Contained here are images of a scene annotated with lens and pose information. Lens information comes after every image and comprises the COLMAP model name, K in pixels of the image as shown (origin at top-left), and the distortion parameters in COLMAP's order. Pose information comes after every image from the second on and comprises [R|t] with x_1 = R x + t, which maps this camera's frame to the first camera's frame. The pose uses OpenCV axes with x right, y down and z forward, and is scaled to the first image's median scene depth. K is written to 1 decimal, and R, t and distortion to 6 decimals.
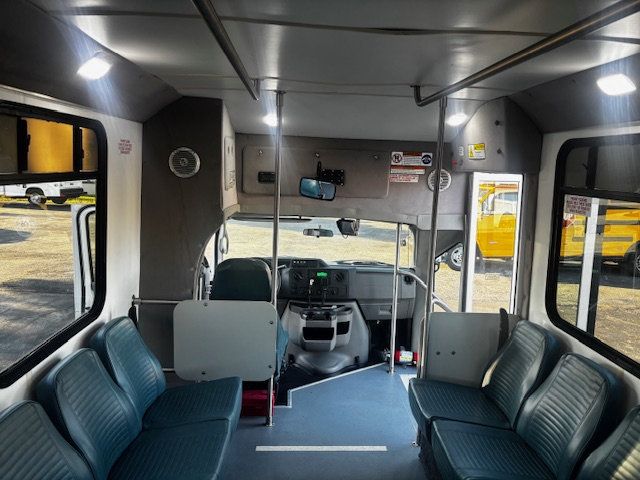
lens RADIAL K [[487.2, 0, 320.0], [0, 487.2, 240.0], [0, 0, 1]] dist [0.039808, -0.046563]
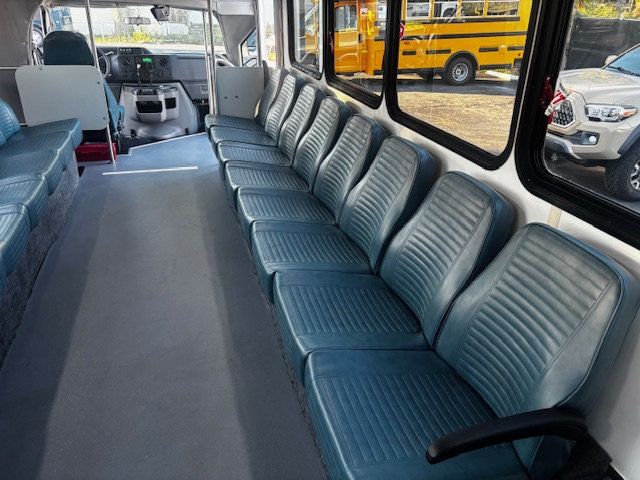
lens RADIAL K [[487.2, 0, 320.0], [0, 487.2, 240.0], [0, 0, 1]] dist [0.039808, -0.046563]
pose [[0.971666, -0.121488, 0.202745, 0.122131], [0.055922, 0.951602, 0.302204, 0.154003], [-0.229646, -0.282304, 0.931433, -0.375385]]
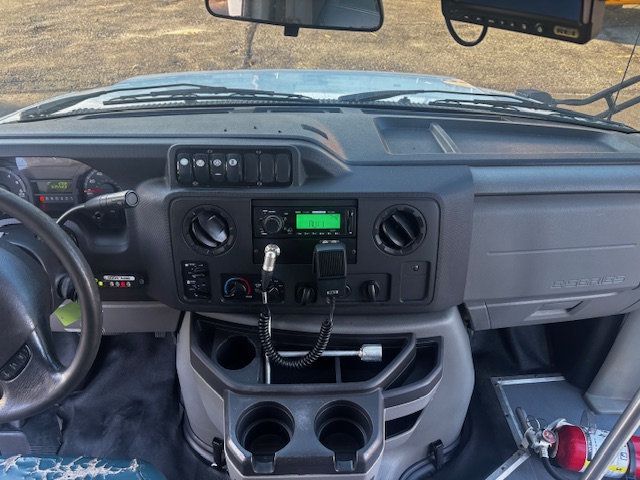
lens RADIAL K [[485.2, 0, 319.4], [0, 485.2, 235.1], [0, 0, 1]] dist [0.040712, -0.048056]
pose [[0.999749, -0.004836, -0.021893, 0.009343], [0.014577, 0.882097, 0.470843, -0.024379], [0.017034, -0.471044, 0.881945, 0.813680]]
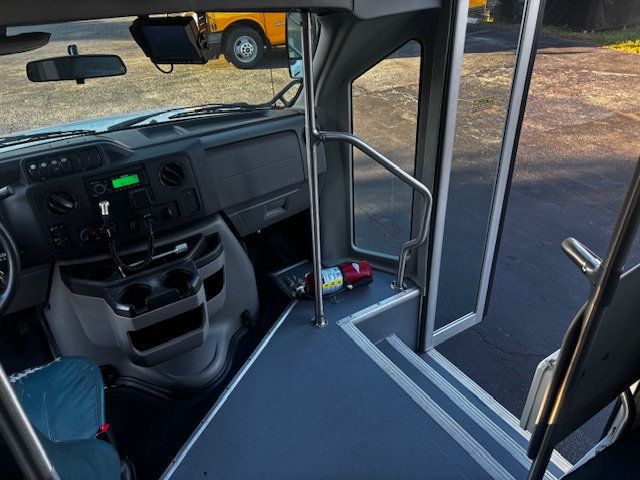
lens RADIAL K [[483.7, 0, 322.8], [0, 483.7, 238.2], [0, 0, 1]] dist [0.093143, -0.091319]
pose [[0.864103, -0.318065, 0.390079, -0.027344], [0.137049, 0.894422, 0.425708, -0.033505], [-0.484298, -0.314396, 0.816462, 0.592895]]
